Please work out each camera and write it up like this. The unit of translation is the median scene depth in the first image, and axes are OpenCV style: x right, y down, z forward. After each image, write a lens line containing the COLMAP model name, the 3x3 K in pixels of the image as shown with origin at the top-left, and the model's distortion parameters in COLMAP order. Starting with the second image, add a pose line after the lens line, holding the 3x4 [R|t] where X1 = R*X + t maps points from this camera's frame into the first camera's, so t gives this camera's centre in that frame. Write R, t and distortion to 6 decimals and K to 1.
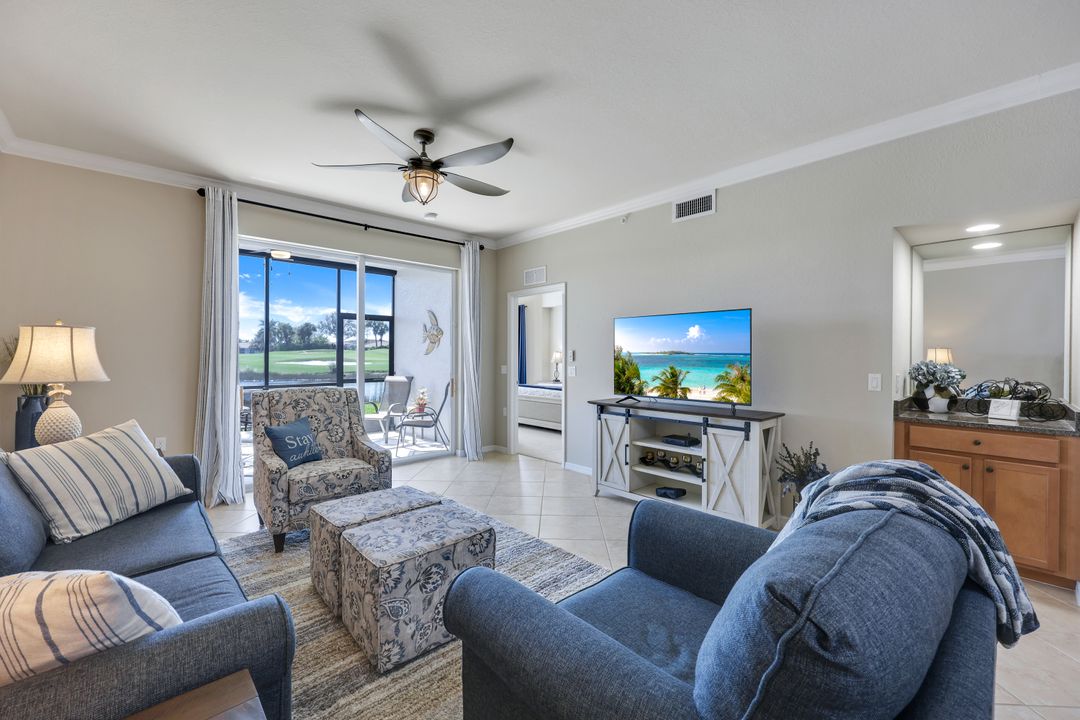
lens RADIAL K [[436.3, 0, 540.0], [0, 436.3, 360.0], [0, 0, 1]] dist [-0.000148, 0.000019]
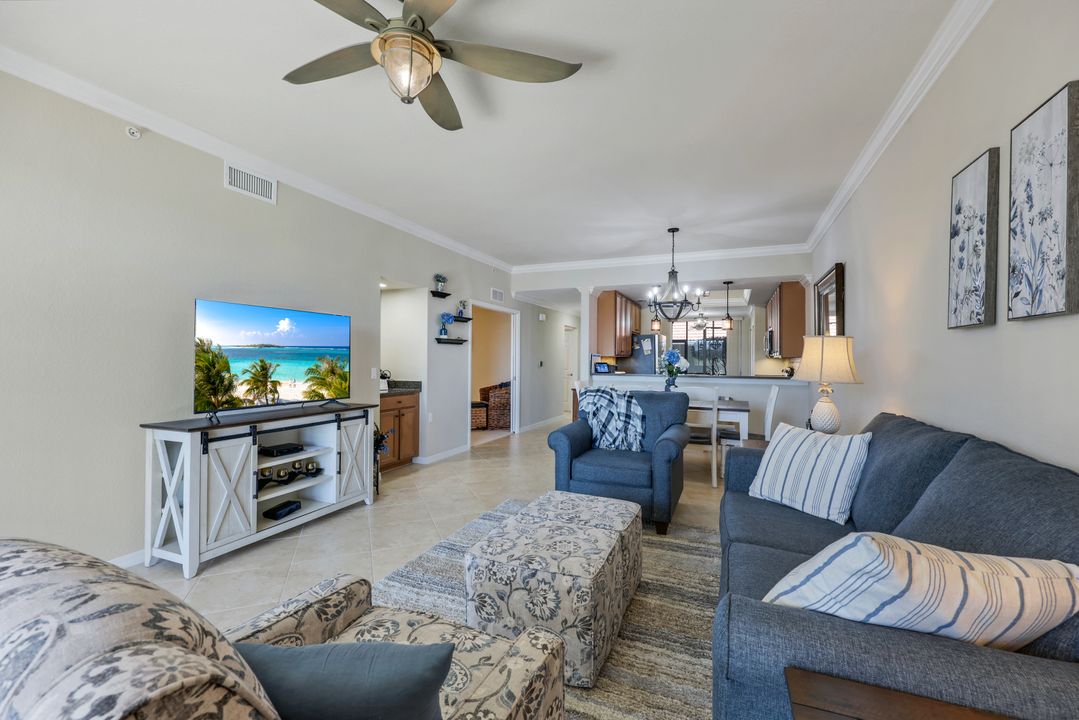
lens RADIAL K [[458.4, 0, 539.5], [0, 458.4, 360.0], [0, 0, 1]] dist [-0.000512, -0.000079]
pose [[-0.407934, -0.007452, 0.912981, -0.823354], [0.005196, 0.999932, 0.010484, -0.007437], [-0.912997, 0.009021, -0.407867, 0.986031]]
